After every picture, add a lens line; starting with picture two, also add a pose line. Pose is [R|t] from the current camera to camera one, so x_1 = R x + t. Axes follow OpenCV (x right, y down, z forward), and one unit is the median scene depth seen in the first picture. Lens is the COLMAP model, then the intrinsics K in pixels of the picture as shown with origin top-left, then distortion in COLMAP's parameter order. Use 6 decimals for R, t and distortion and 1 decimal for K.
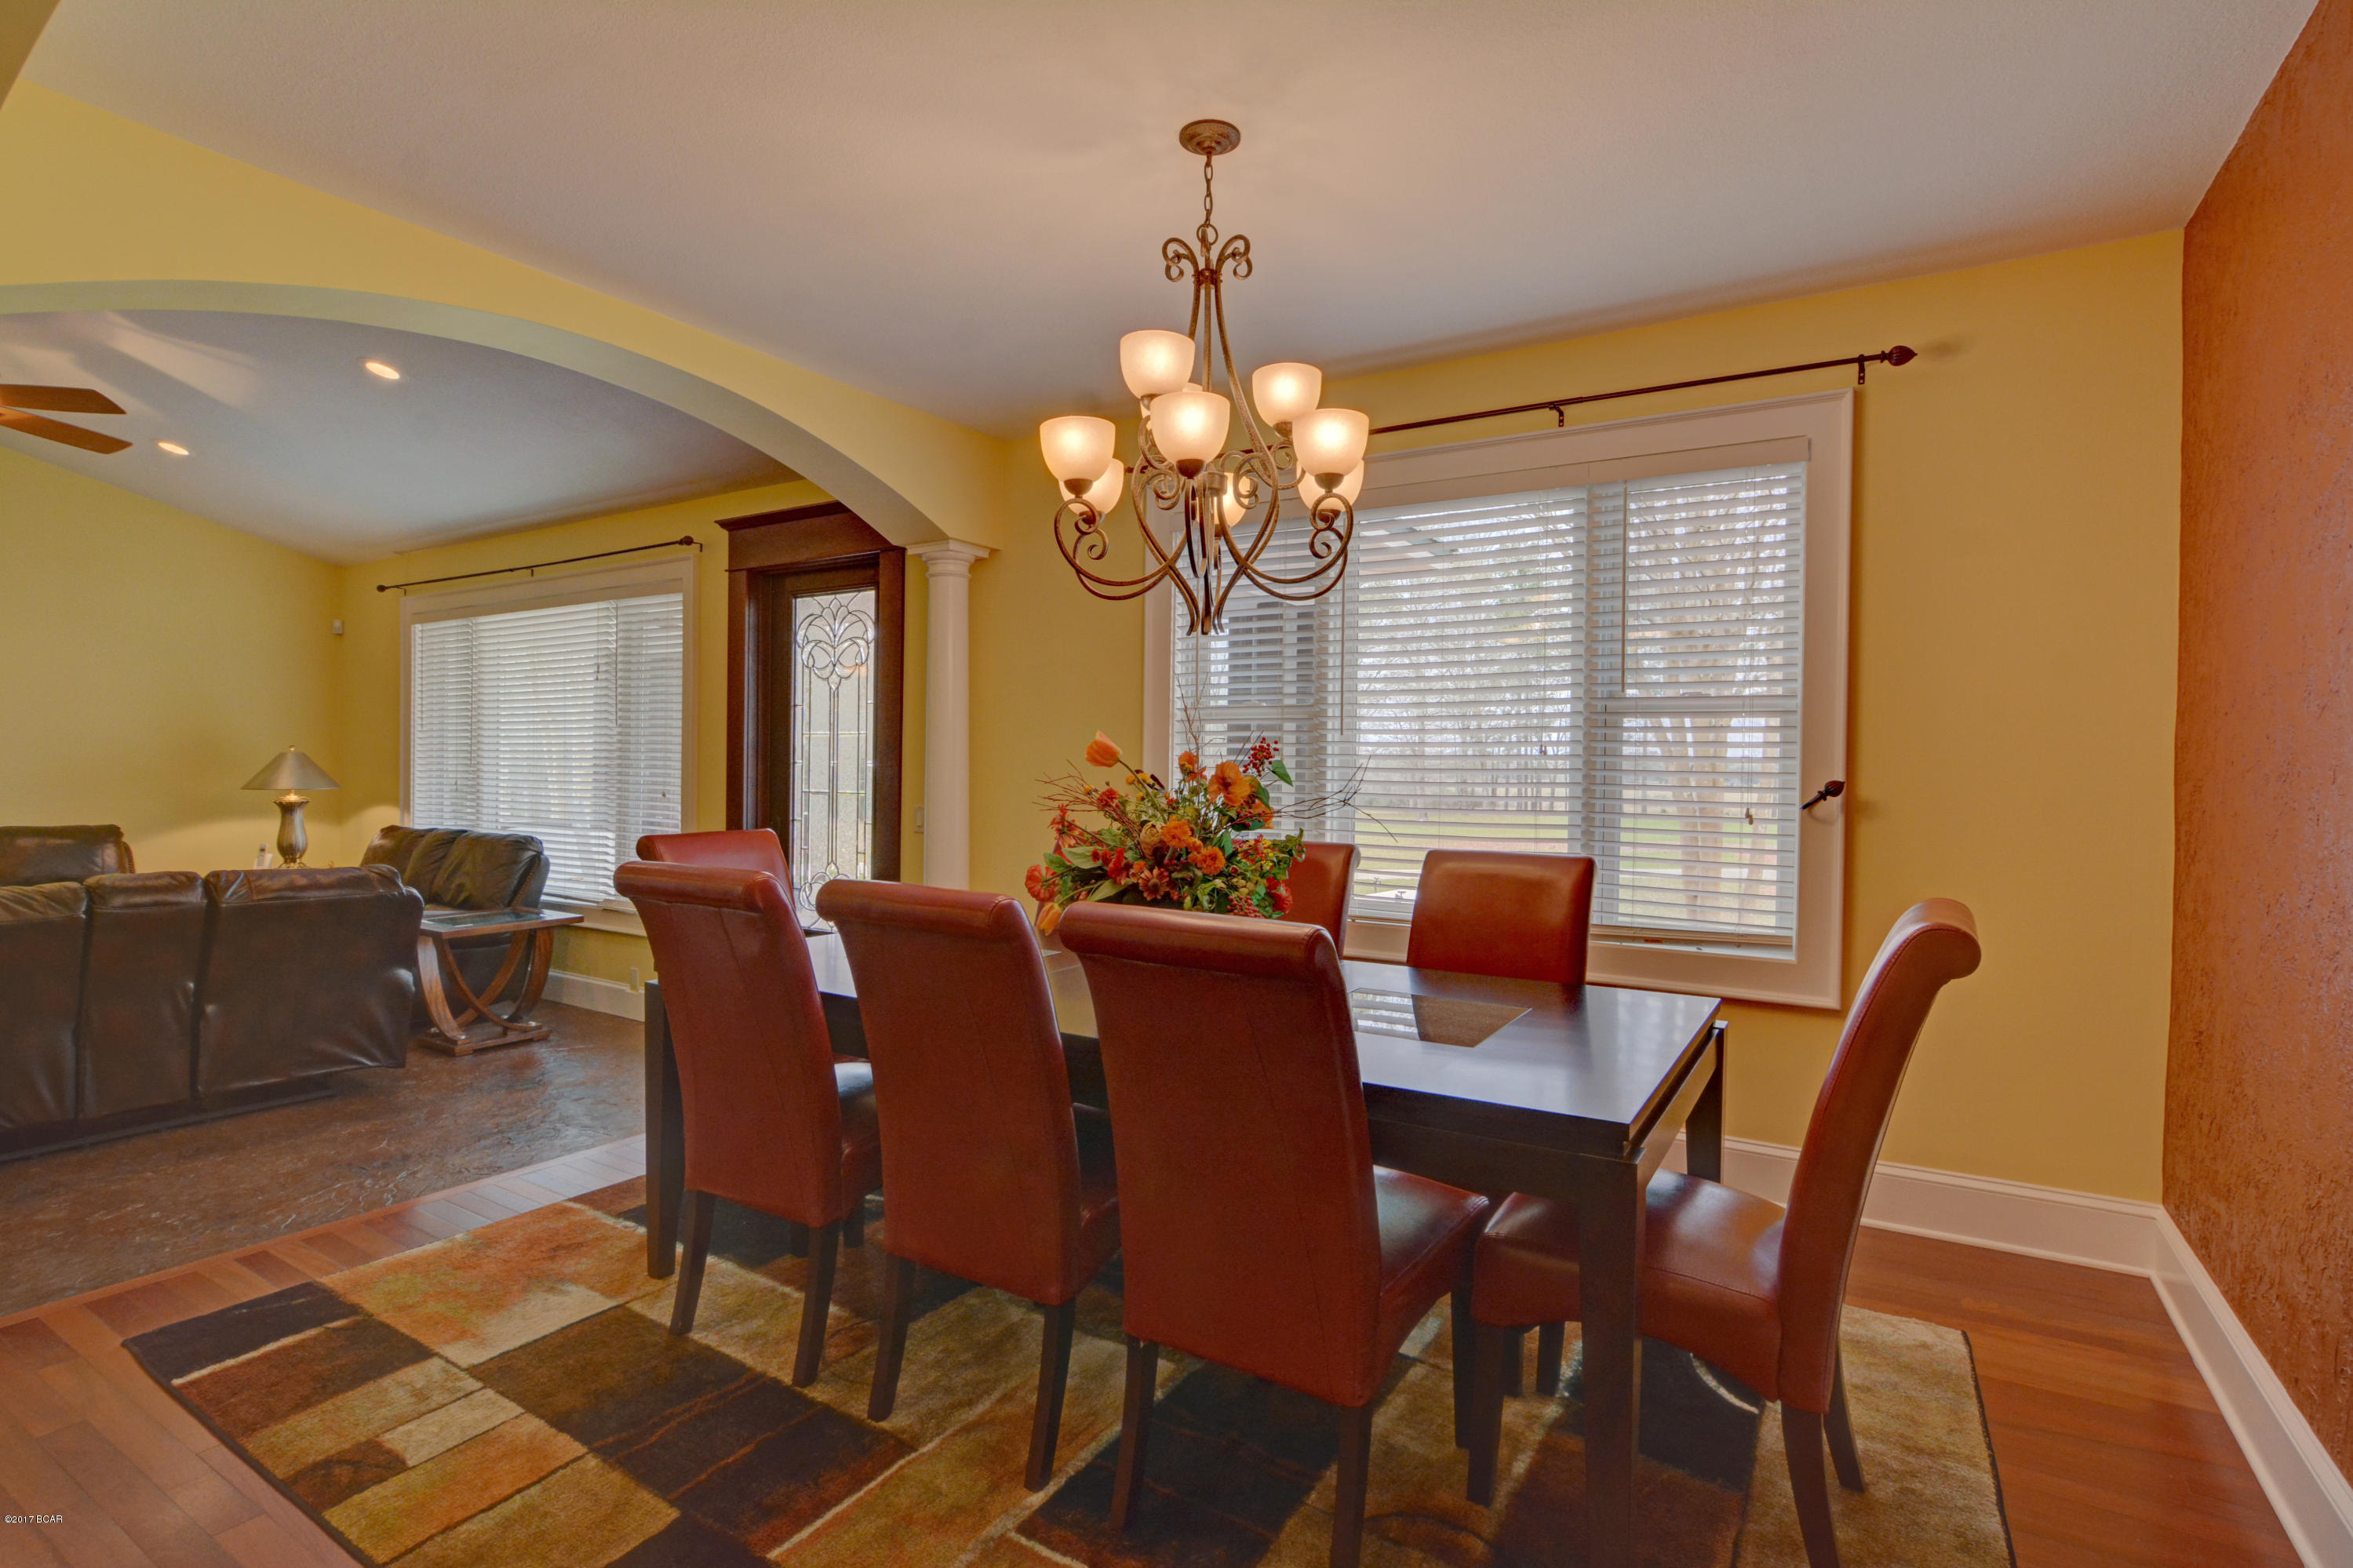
lens RADIAL K [[1143.8, 0, 1168.2], [0, 1143.8, 781.5], [0, 0, 1]] dist [-0.031012, 0.009833]
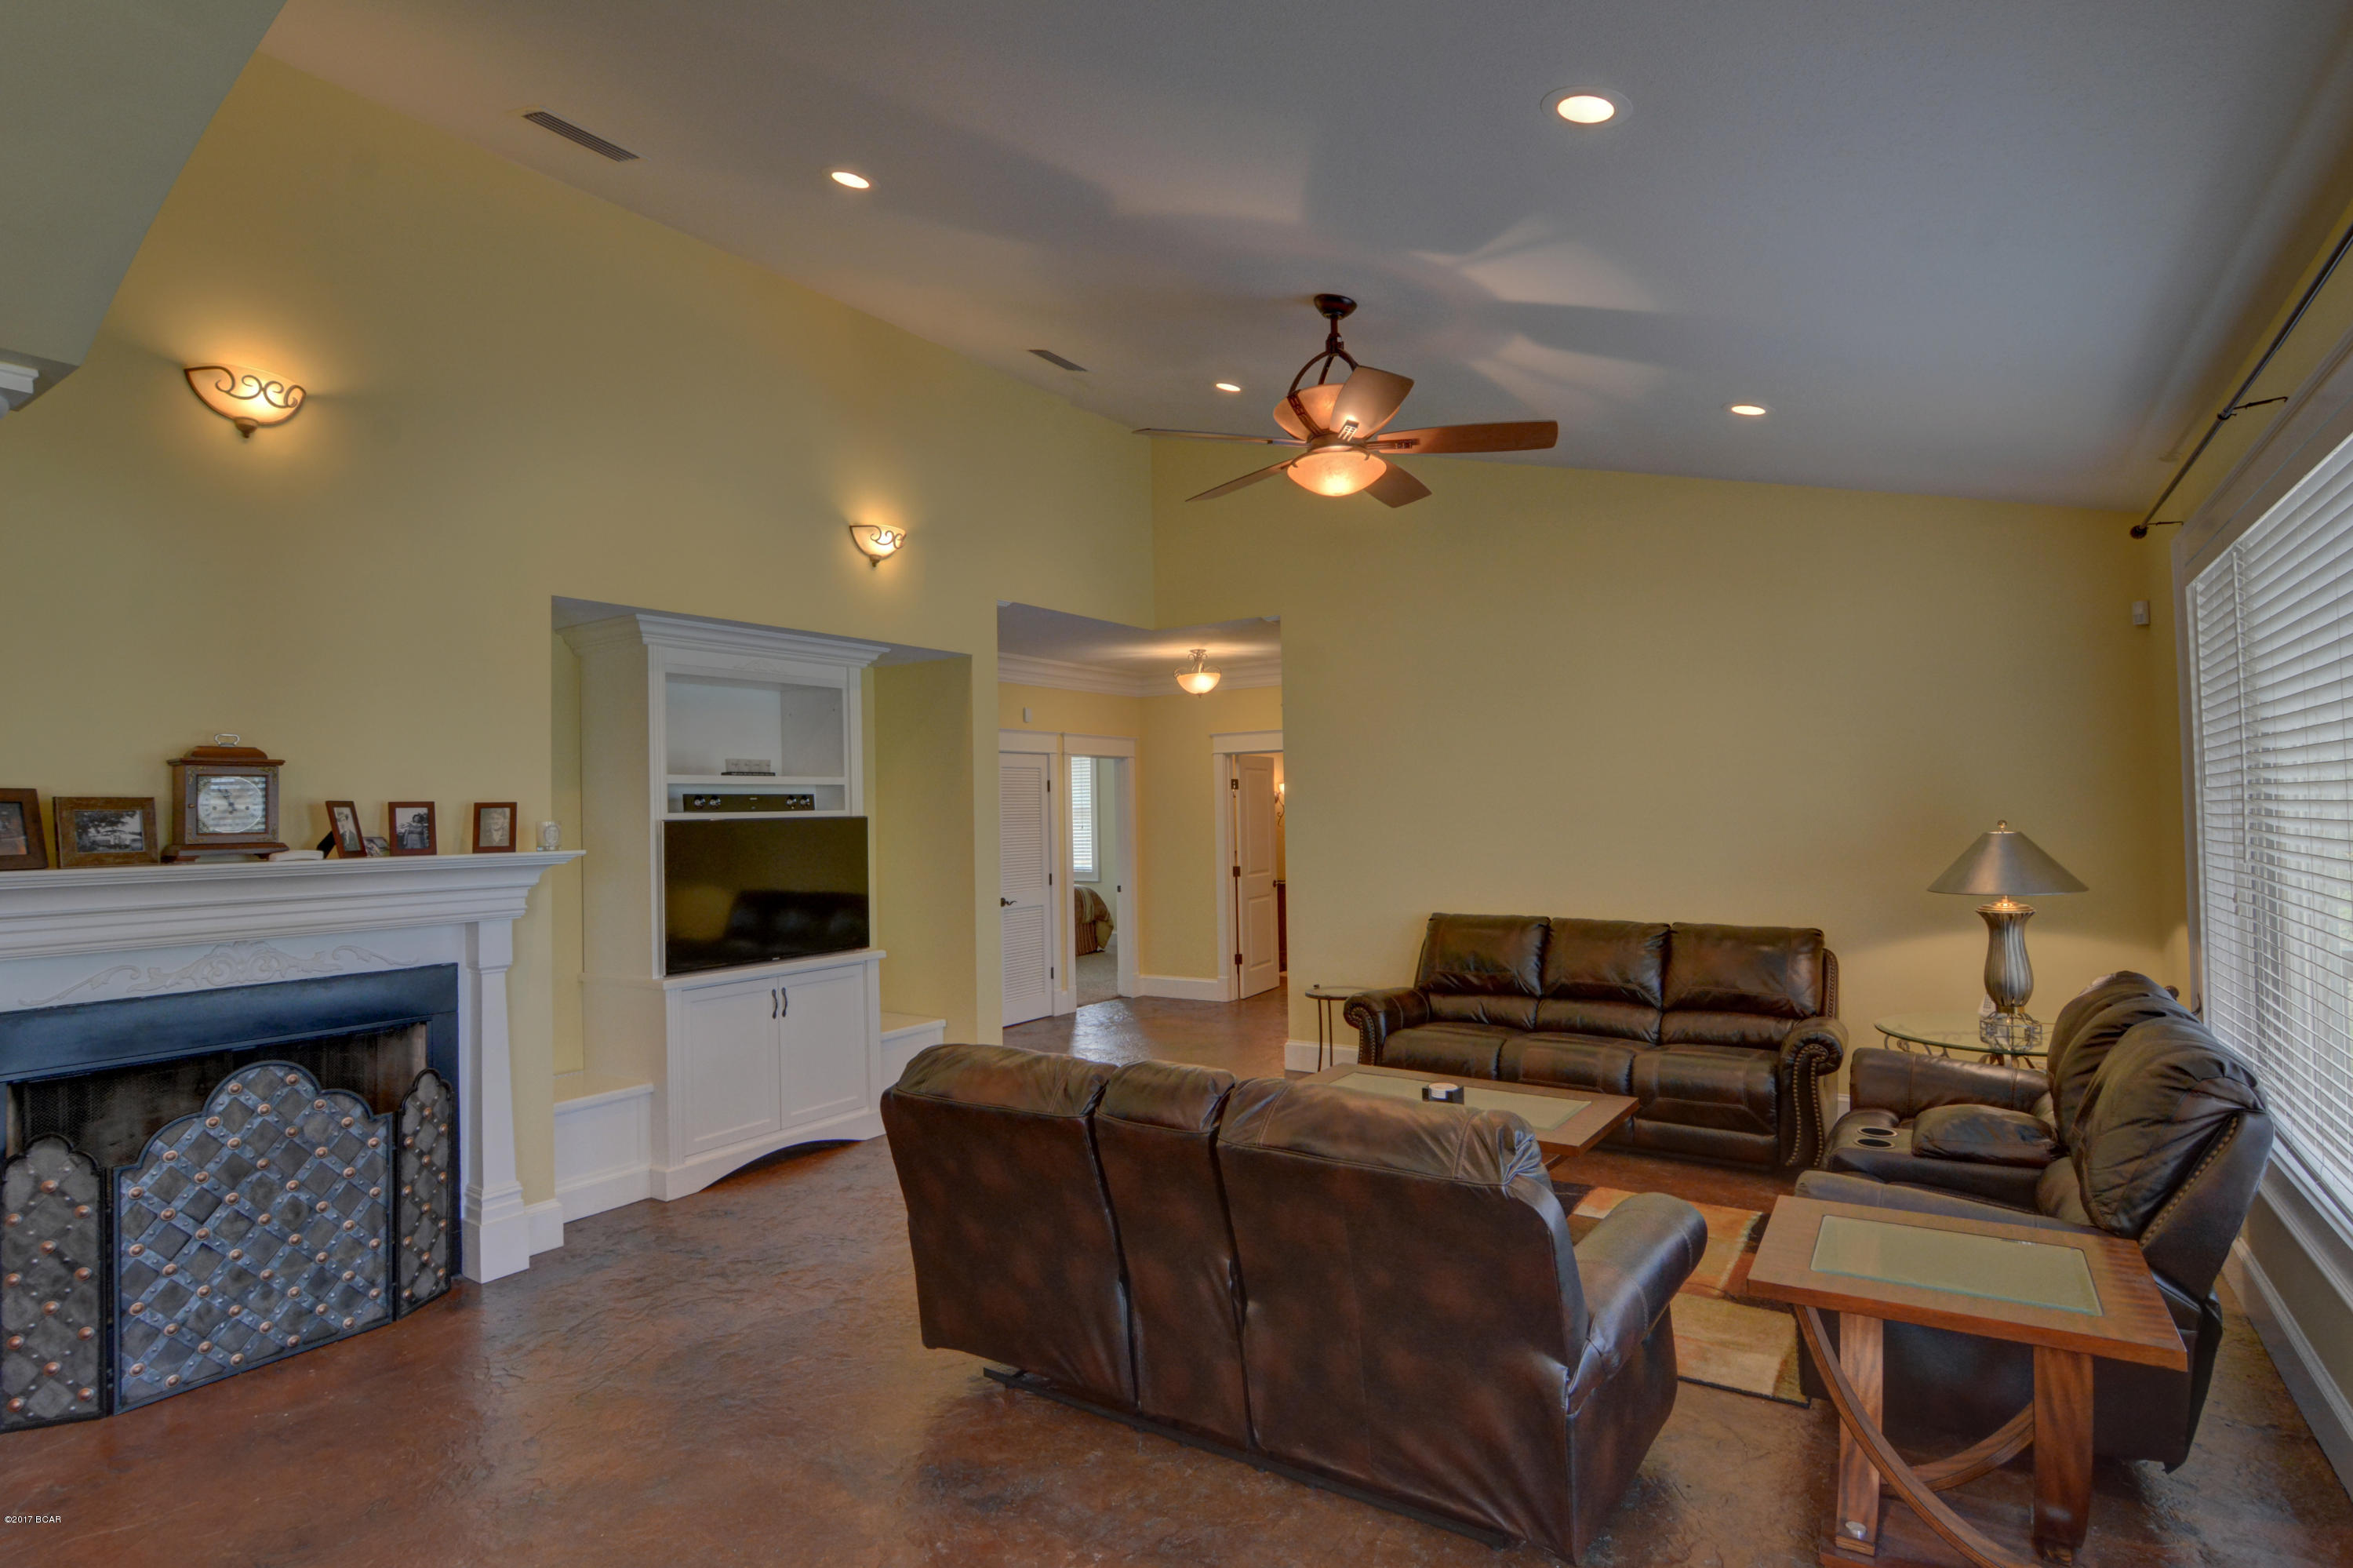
lens RADIAL K [[1192.0, 0, 1176.5], [0, 1192.0, 784.0], [0, 0, 1]] dist [-0.011338, 0.000034]
pose [[-0.021235, -0.034873, -0.999166, -0.336994], [0.005599, 0.999372, -0.034999, -0.090216], [0.999759, -0.006337, -0.021026, 1.573565]]
